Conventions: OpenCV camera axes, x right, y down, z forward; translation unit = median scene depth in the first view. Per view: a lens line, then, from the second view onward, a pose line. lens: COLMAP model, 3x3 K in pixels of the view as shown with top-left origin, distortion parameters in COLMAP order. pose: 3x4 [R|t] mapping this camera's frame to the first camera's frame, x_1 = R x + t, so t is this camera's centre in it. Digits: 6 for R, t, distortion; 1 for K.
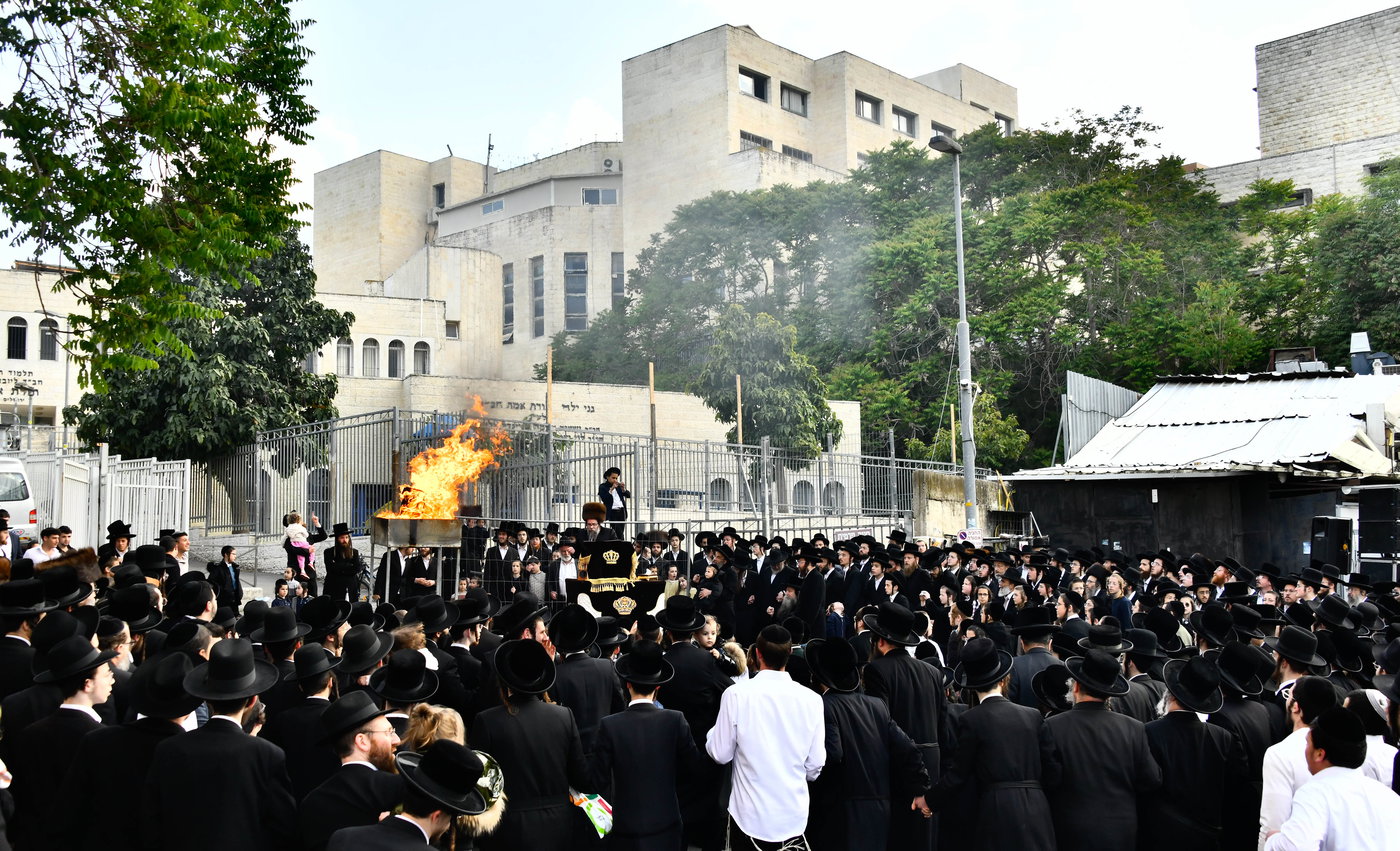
lens RADIAL K [[1699.2, 0, 685.4], [0, 1699.2, 475.8], [0, 0, 1]] dist [0.008432, 0.000000]
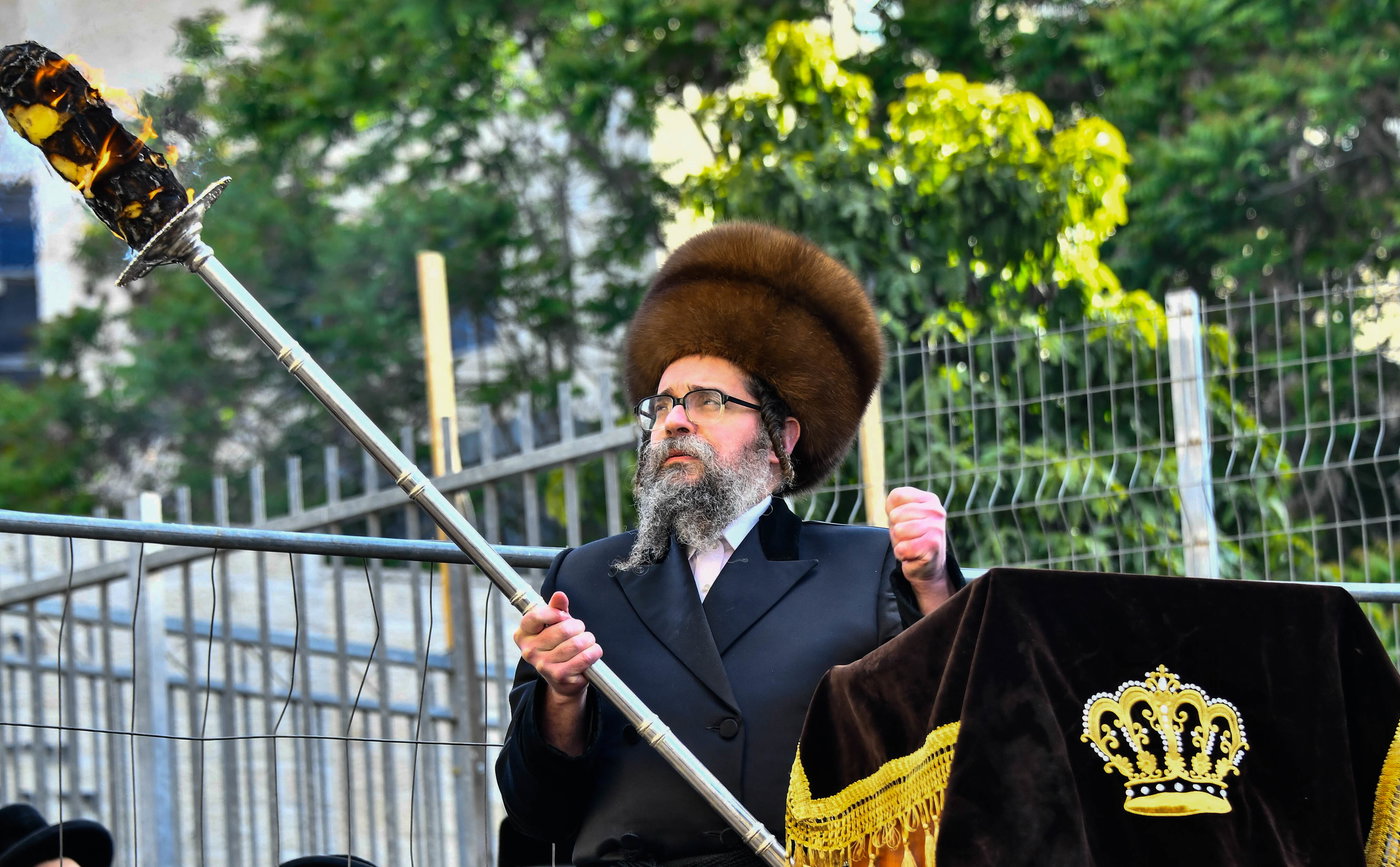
lens RADIAL K [[5821.6, 0, 705.9], [0, 5821.6, 573.4], [0, 0, 1]] dist [1.180295, 0.000000]
pose [[0.994179, -0.036244, 0.101459, -0.034765], [0.048174, 0.991877, -0.117724, 0.026046], [-0.096368, 0.121927, 0.987850, 0.242339]]
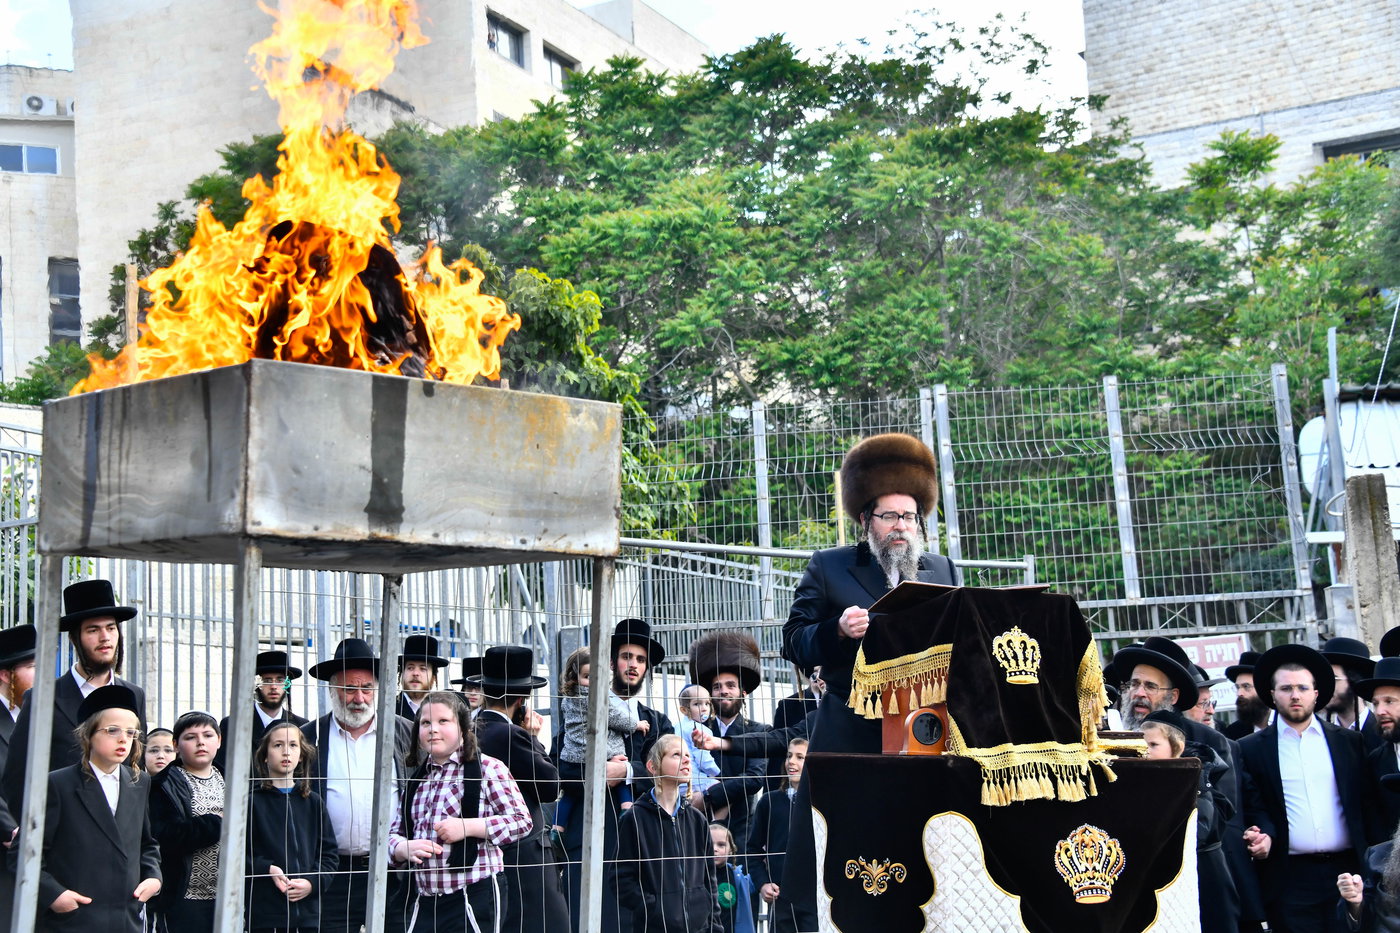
lens RADIAL K [[2260.6, 0, 721.1], [0, 2260.6, 485.4], [0, 0, 1]] dist [0.371362, 0.000000]
pose [[0.958575, 0.011949, 0.284591, -0.061272], [0.013391, 0.996125, -0.086926, 0.017944], [-0.284527, 0.087136, 0.954700, 0.246219]]
